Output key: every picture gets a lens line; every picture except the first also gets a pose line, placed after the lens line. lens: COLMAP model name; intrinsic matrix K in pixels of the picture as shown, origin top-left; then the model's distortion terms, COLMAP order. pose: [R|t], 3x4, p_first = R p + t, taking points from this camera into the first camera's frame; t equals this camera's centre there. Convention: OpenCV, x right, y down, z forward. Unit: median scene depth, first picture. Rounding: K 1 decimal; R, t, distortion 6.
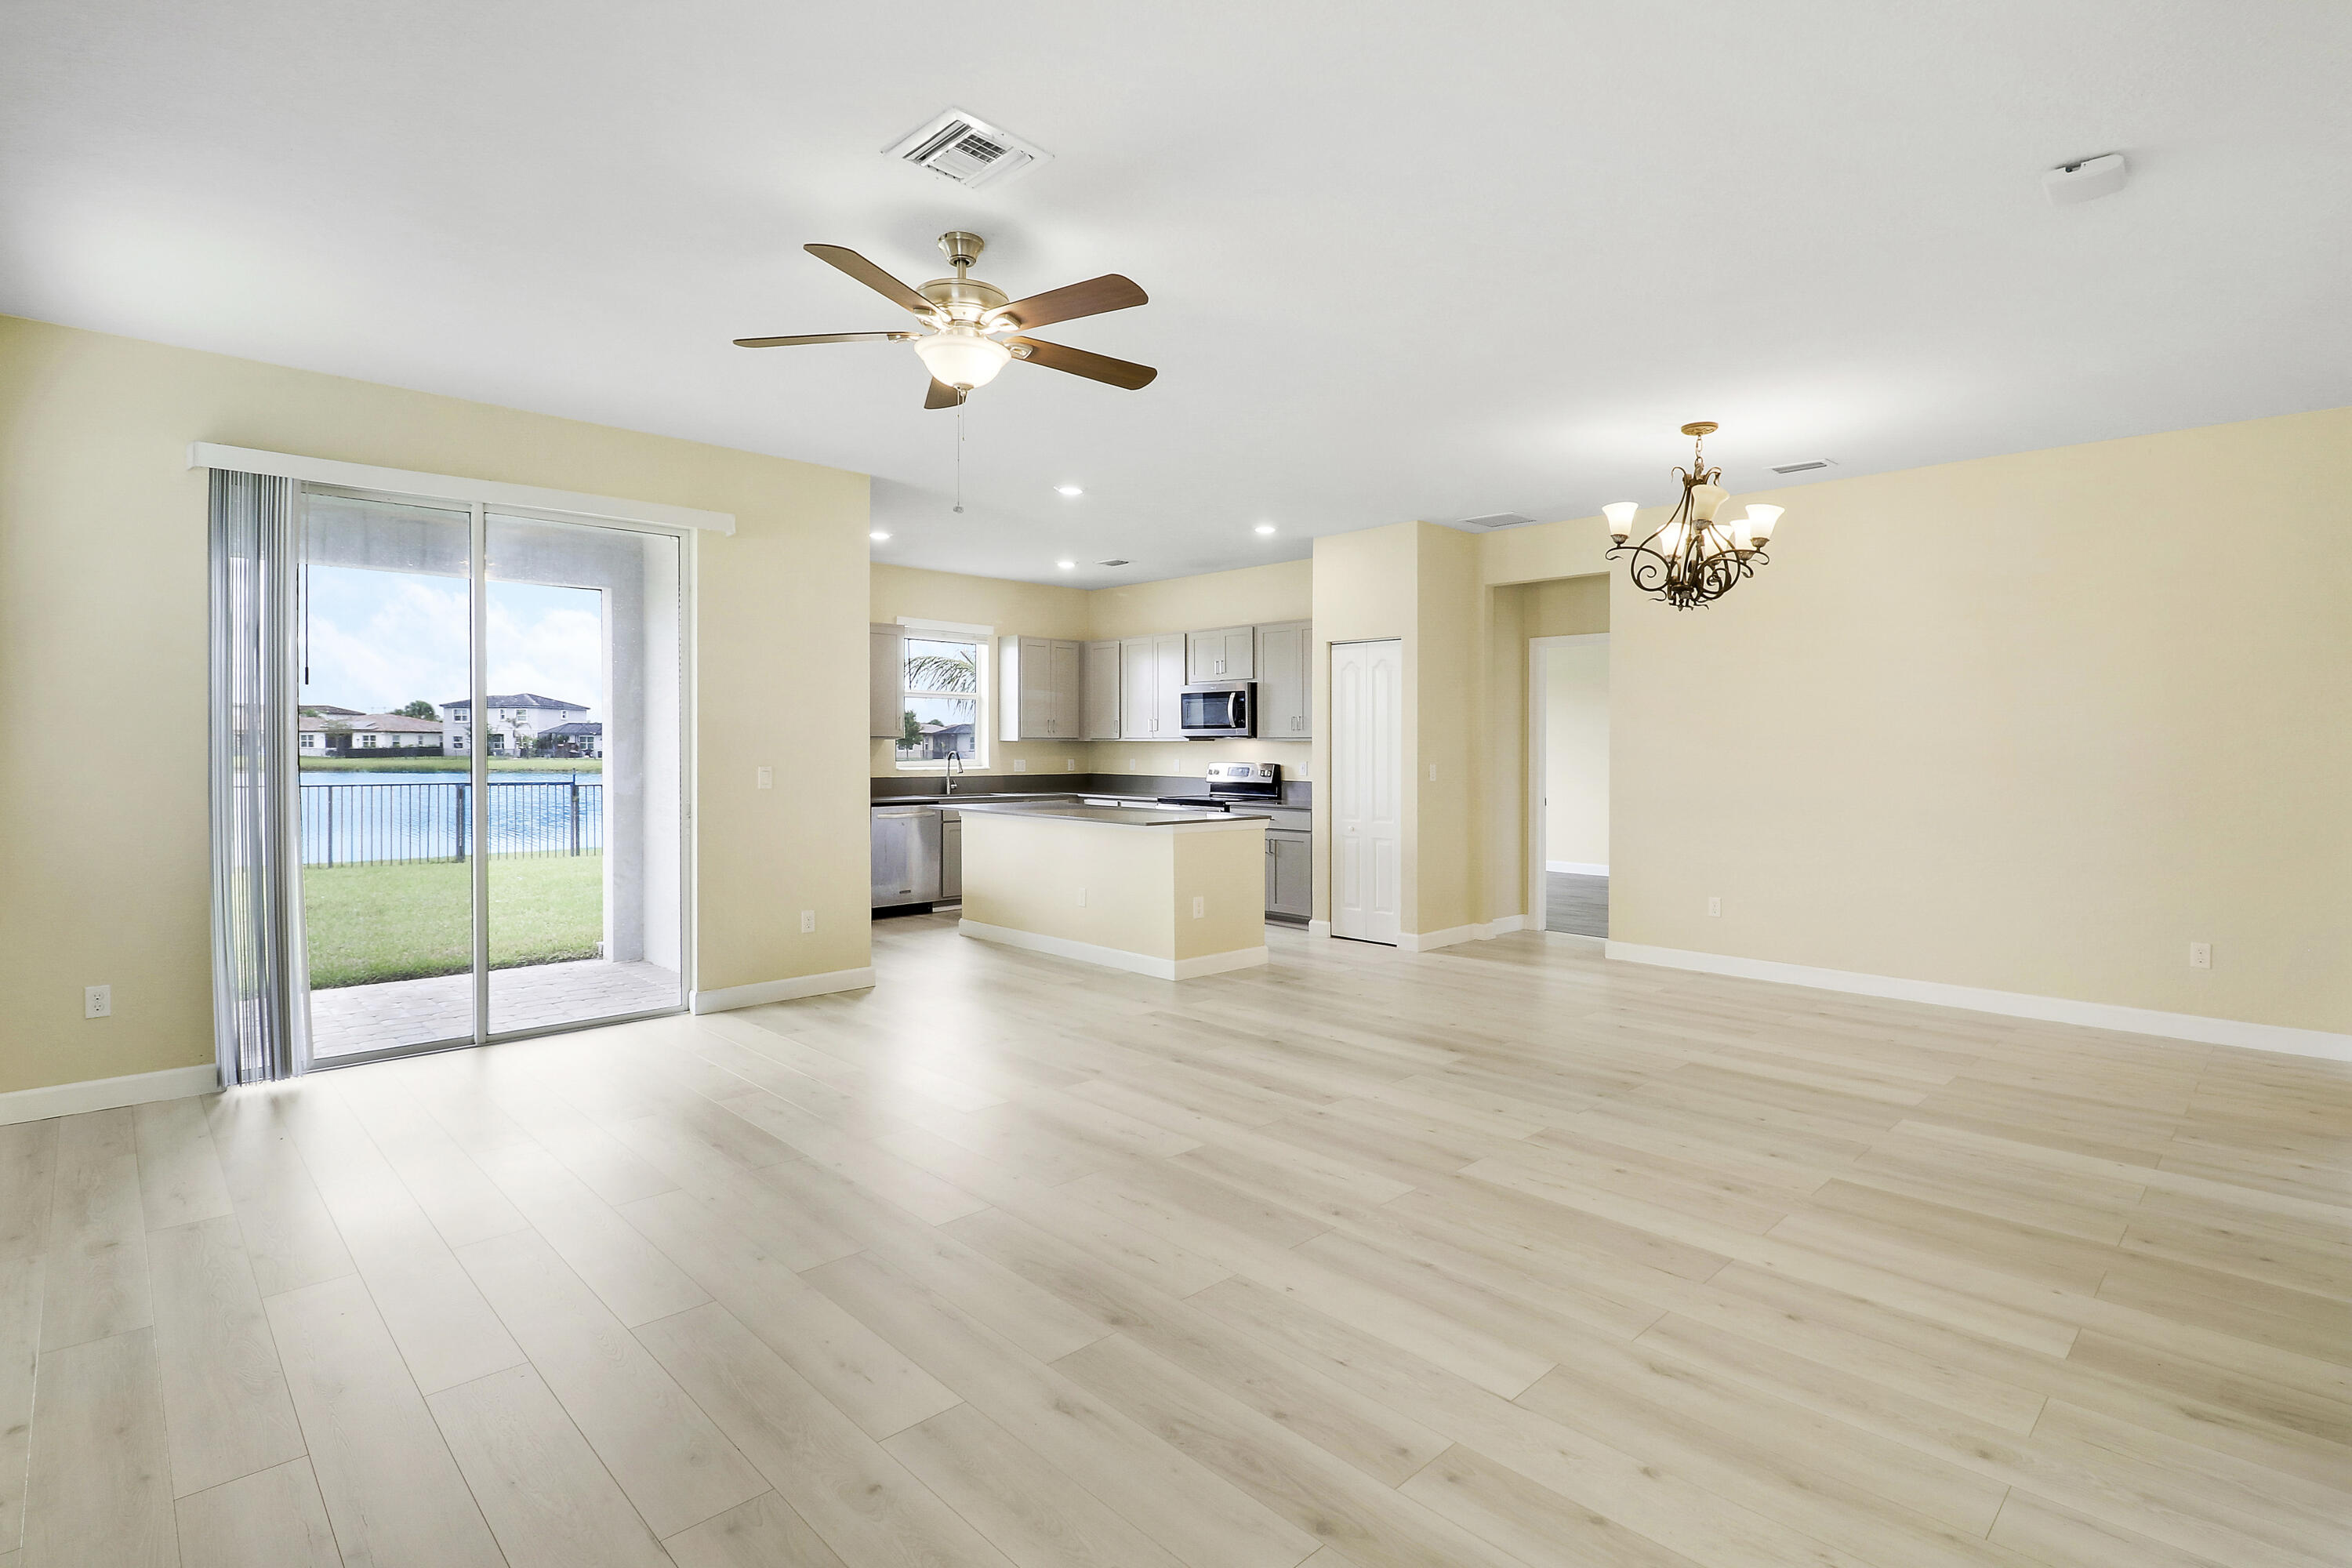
lens RADIAL K [[1119.9, 0, 1170.8], [0, 1119.9, 750.9], [0, 0, 1]] dist [-0.014592, -0.000868]
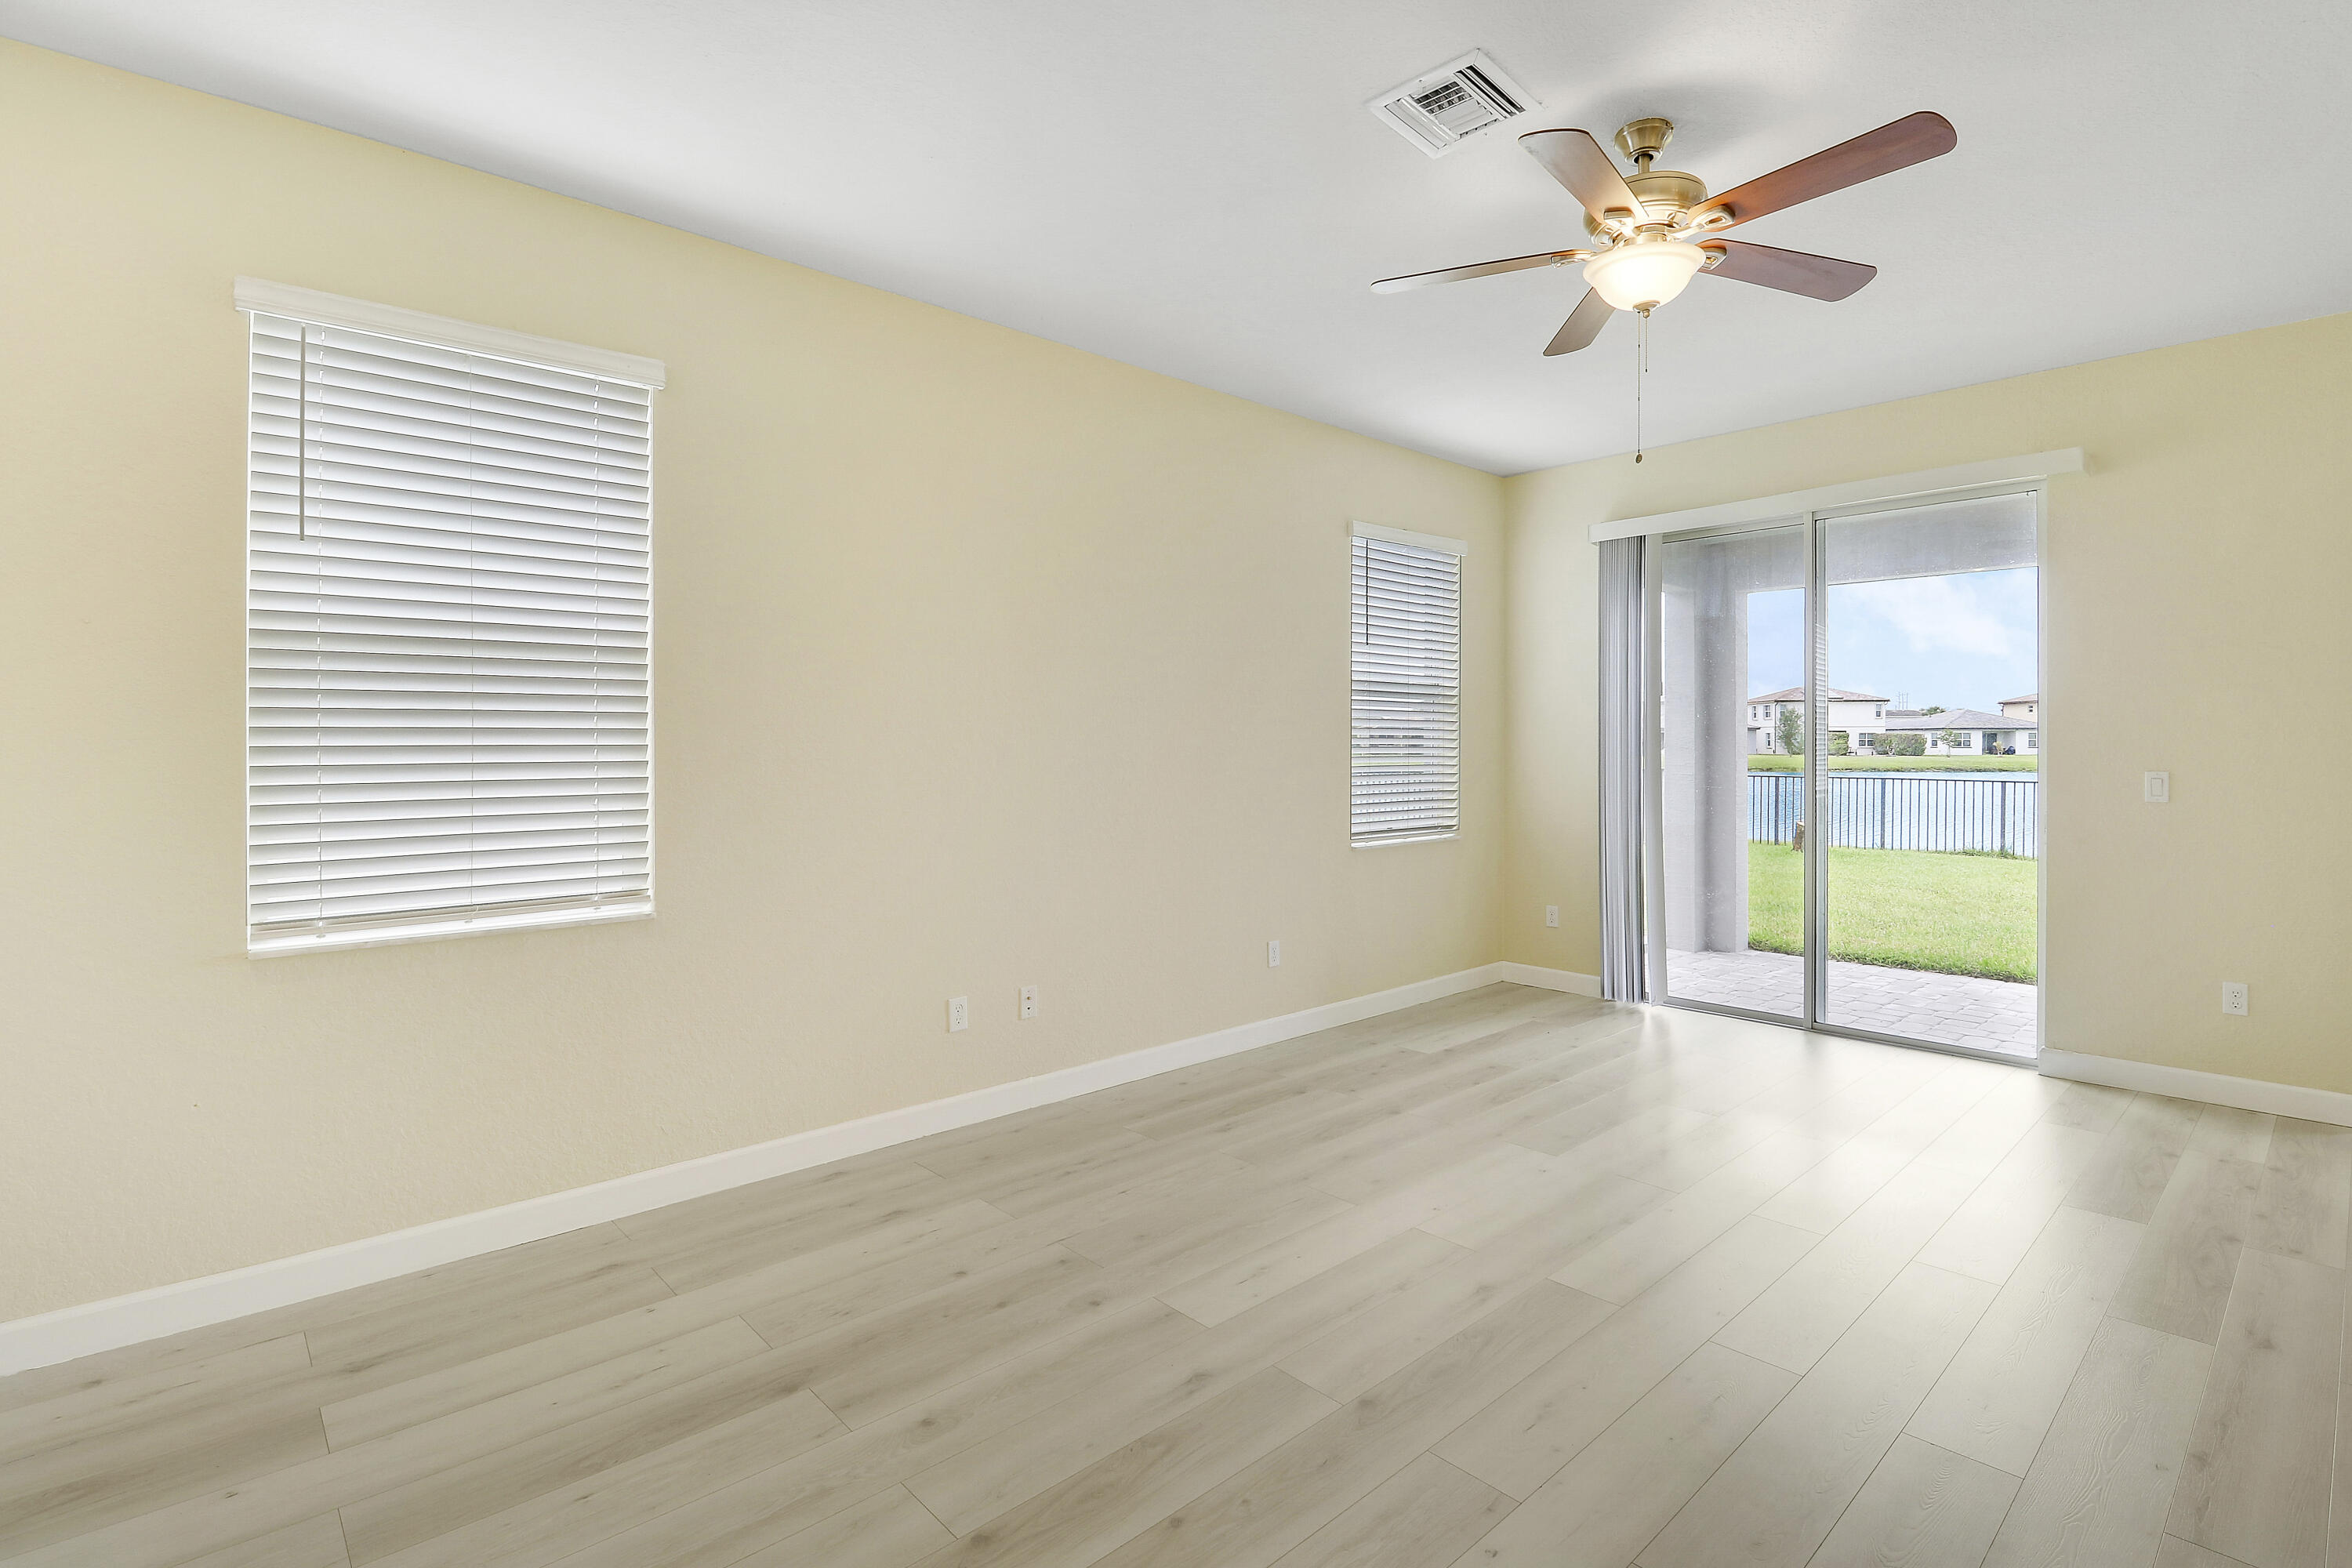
lens RADIAL K [[1091.3, 0, 1214.7], [0, 1091.3, 746.0], [0, 0, 1]] dist [-0.015696, -0.000260]
pose [[-0.003815, -0.000067, -0.999993, 0.272688], [-0.003015, 0.999995, -0.000056, -0.000080], [0.999988, 0.003015, -0.003815, 0.302807]]
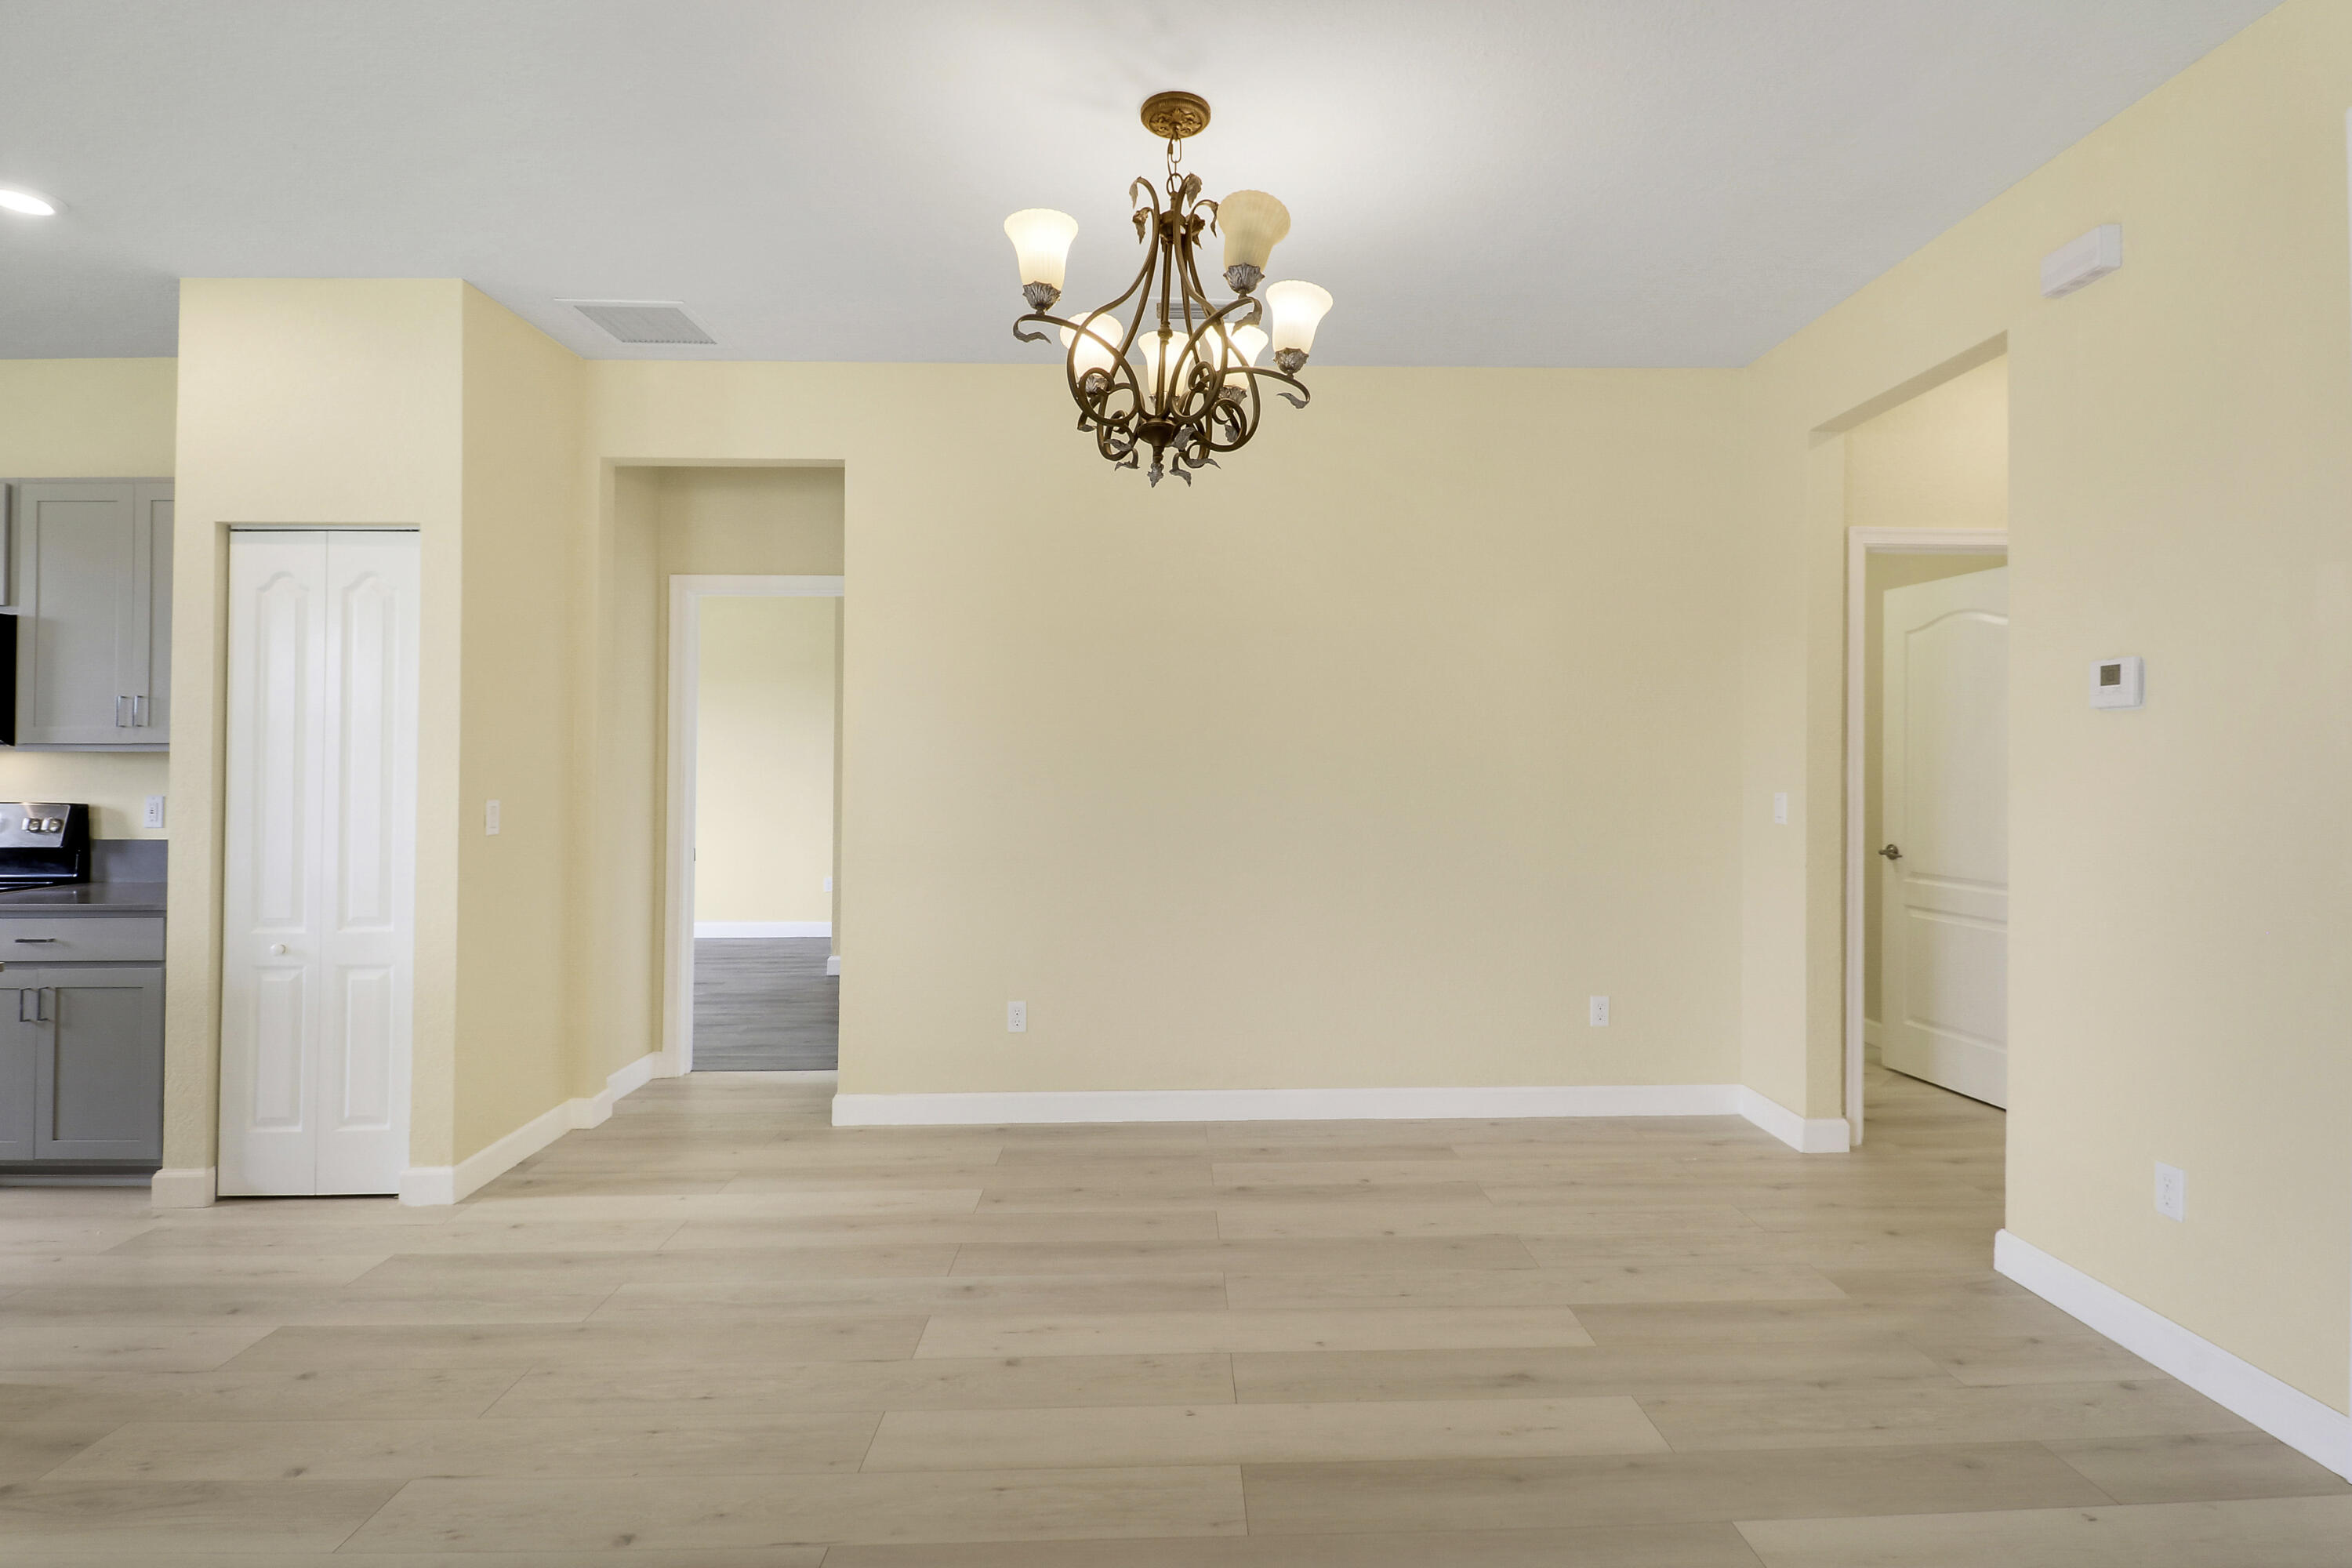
lens RADIAL K [[1113.5, 0, 1188.4], [0, 1113.5, 747.6], [0, 0, 1]] dist [0.009086, -0.014878]
pose [[0.665320, 0.009643, 0.746496, 0.072189], [0.008077, 0.999765, -0.020114, 0.002126], [-0.746514, 0.019412, 0.665086, 0.448552]]
